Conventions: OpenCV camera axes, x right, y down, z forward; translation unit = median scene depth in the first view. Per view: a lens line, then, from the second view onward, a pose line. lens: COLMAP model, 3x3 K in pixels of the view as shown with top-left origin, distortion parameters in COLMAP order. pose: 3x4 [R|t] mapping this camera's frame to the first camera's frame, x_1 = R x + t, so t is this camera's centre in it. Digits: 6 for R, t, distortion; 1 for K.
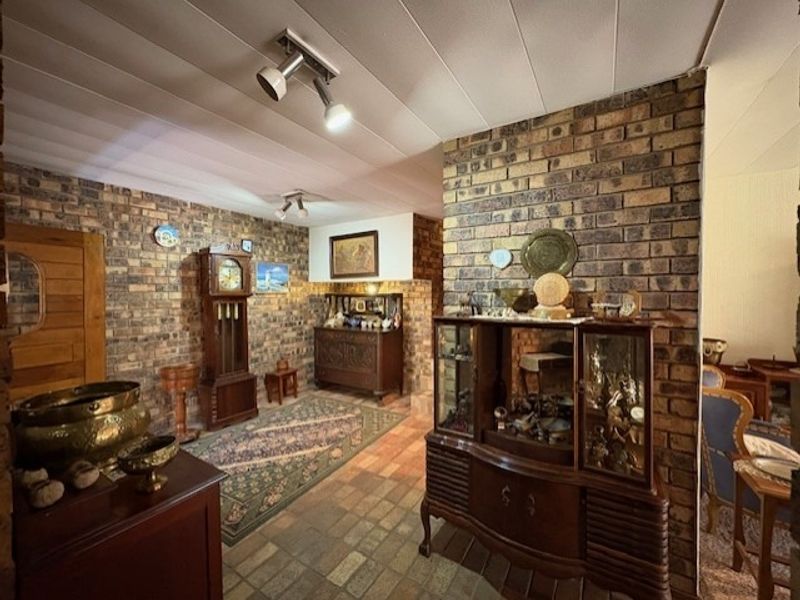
lens RADIAL K [[323.7, 0, 397.8], [0, 323.7, 296.3], [0, 0, 1]] dist [0.008180, -0.000333]
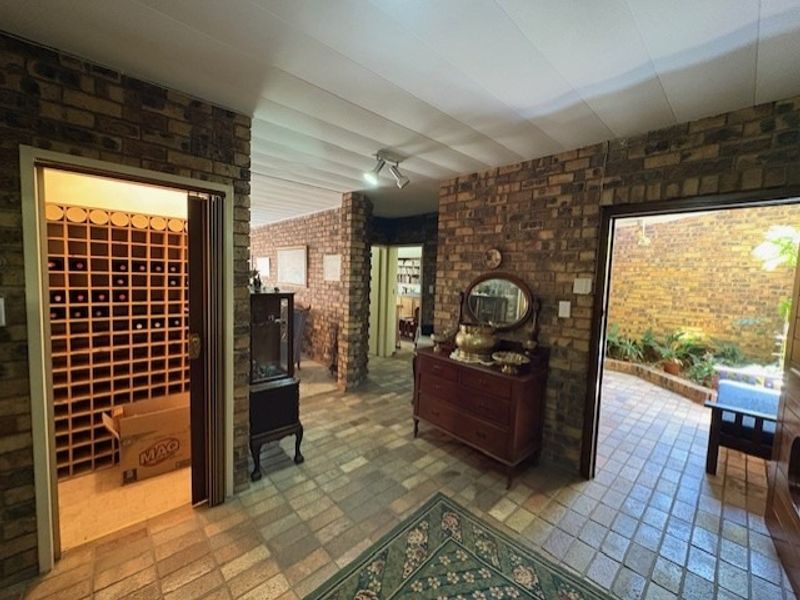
lens RADIAL K [[323.7, 0, 403.1], [0, 323.7, 298.5], [0, 0, 1]] dist [0.008180, -0.000333]
pose [[-0.971217, -0.049829, 0.232925, -0.502625], [-0.030316, 0.995781, 0.086615, -0.037219], [-0.236258, 0.077060, -0.968630, 1.725751]]
